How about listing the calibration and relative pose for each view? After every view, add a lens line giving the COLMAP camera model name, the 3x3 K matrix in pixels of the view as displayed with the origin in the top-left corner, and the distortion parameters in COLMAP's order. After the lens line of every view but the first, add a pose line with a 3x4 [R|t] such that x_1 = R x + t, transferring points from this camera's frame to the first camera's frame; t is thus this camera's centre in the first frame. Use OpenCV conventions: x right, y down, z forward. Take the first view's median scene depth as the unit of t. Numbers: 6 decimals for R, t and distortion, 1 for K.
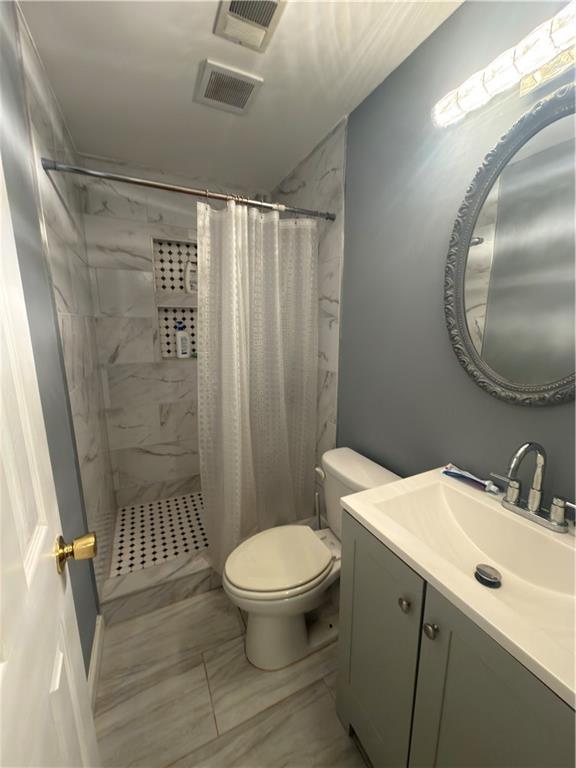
lens RADIAL K [[304.7, 0, 287.2], [0, 304.7, 384.5], [0, 0, 1]] dist [0.000818, -0.000226]
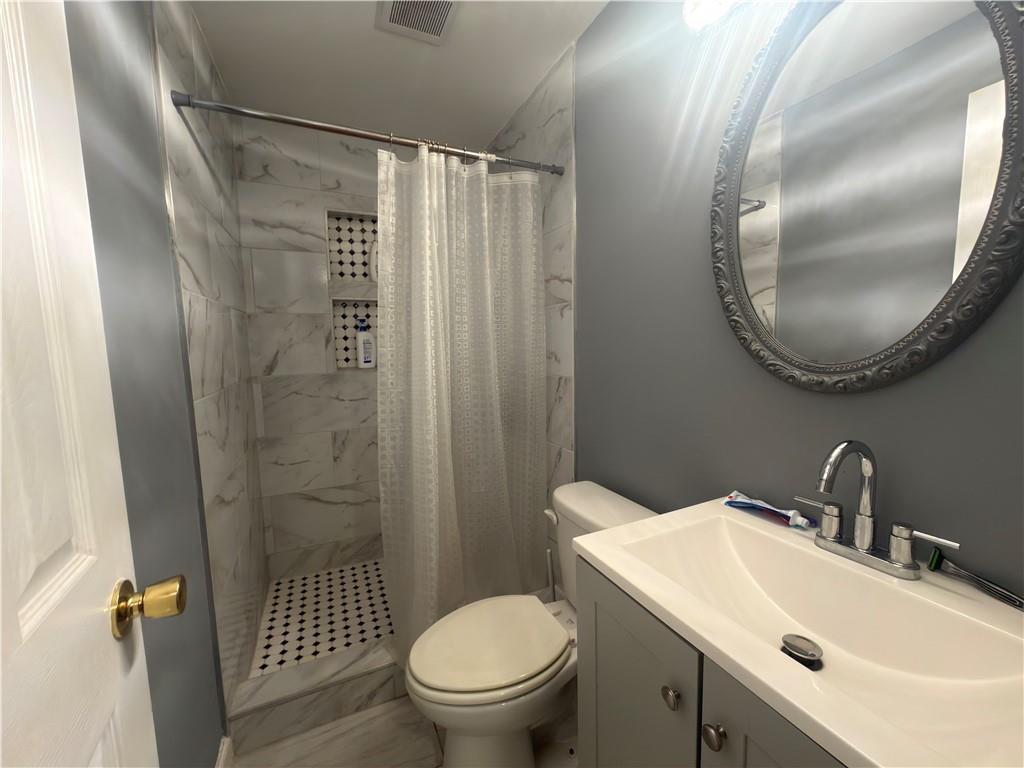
lens RADIAL K [[406.2, 0, 512.7], [0, 406.2, 385.4], [0, 0, 1]] dist [0.000818, -0.000226]
pose [[0.999793, -0.016733, -0.011562, 0.038958], [0.015666, 0.996092, -0.086922, 0.075090], [0.012971, 0.086723, 0.996148, 0.050570]]
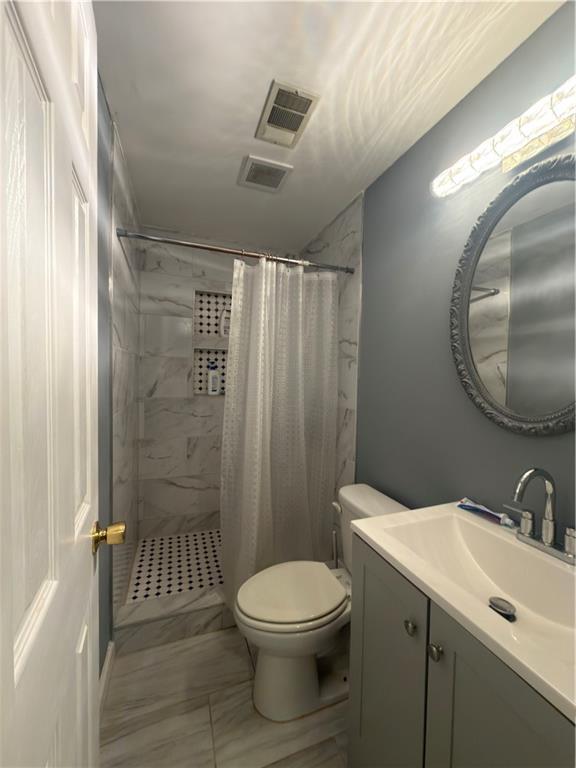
lens RADIAL K [[304.7, 0, 286.8], [0, 304.7, 385.3], [0, 0, 1]] dist [0.000818, -0.000226]
pose [[0.995393, 0.025375, -0.092458, 0.028988], [-0.039534, 0.987171, -0.154693, 0.058479], [0.087346, 0.157635, 0.983627, -0.069561]]
